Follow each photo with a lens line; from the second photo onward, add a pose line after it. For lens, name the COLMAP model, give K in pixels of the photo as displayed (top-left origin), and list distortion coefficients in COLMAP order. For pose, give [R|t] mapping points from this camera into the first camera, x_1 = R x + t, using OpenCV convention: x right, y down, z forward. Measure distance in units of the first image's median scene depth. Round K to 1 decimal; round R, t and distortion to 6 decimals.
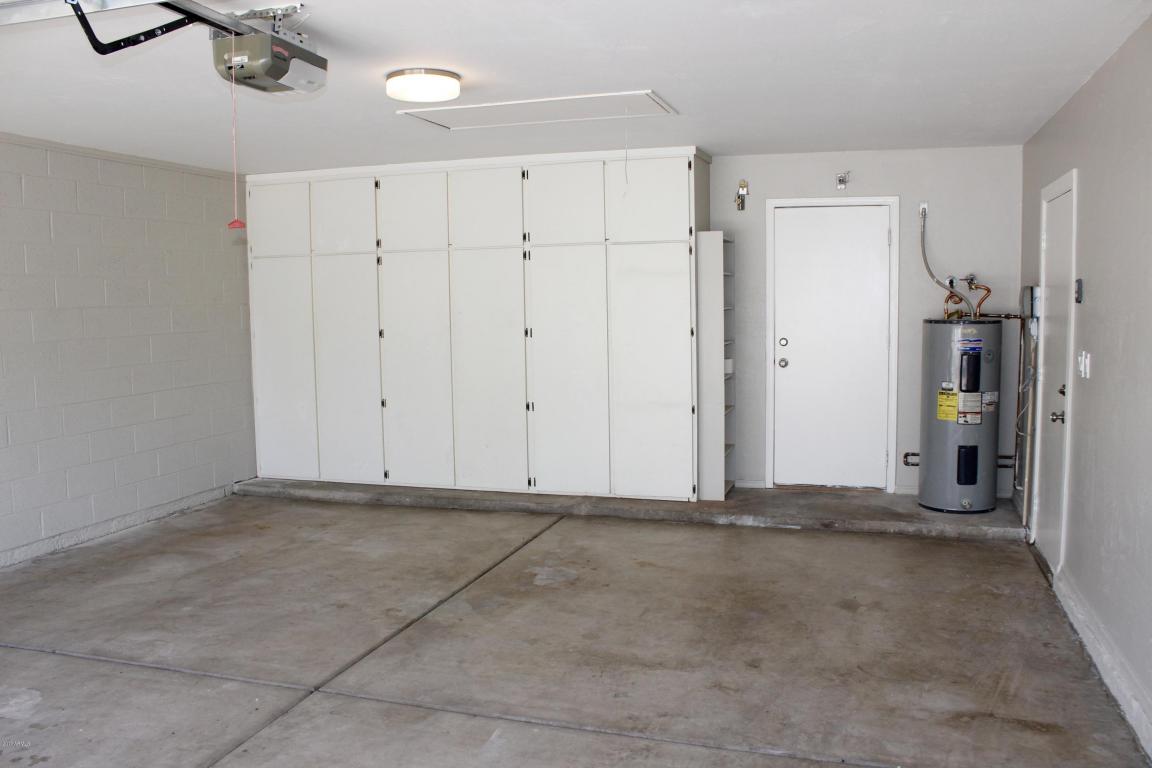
lens RADIAL K [[971.0, 0, 572.2], [0, 971.0, 380.1], [0, 0, 1]] dist [-0.151892, 0.143101]
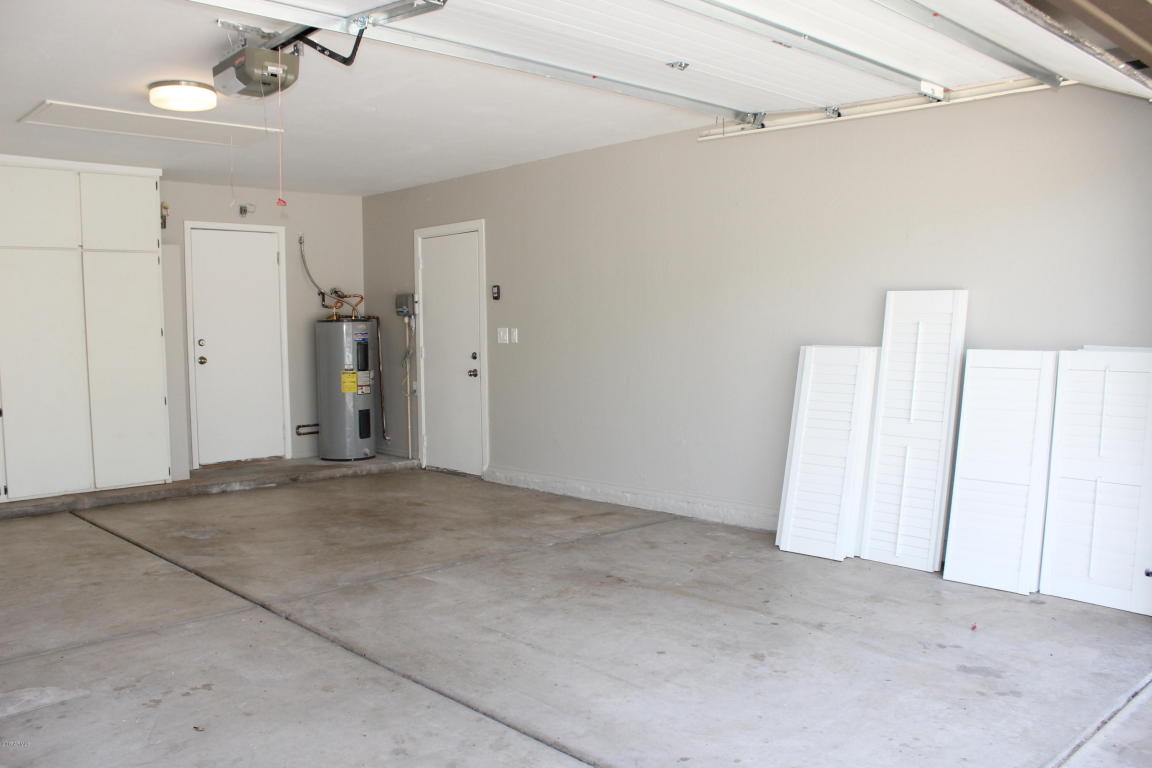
lens RADIAL K [[971.0, 0, 587.4], [0, 971.0, 381.3], [0, 0, 1]] dist [-0.151892, 0.143101]
pose [[0.486682, -0.049862, 0.872155, -0.646664], [0.085823, 0.996269, 0.009067, 0.043031], [-0.869353, 0.070438, 0.489145, 0.026966]]
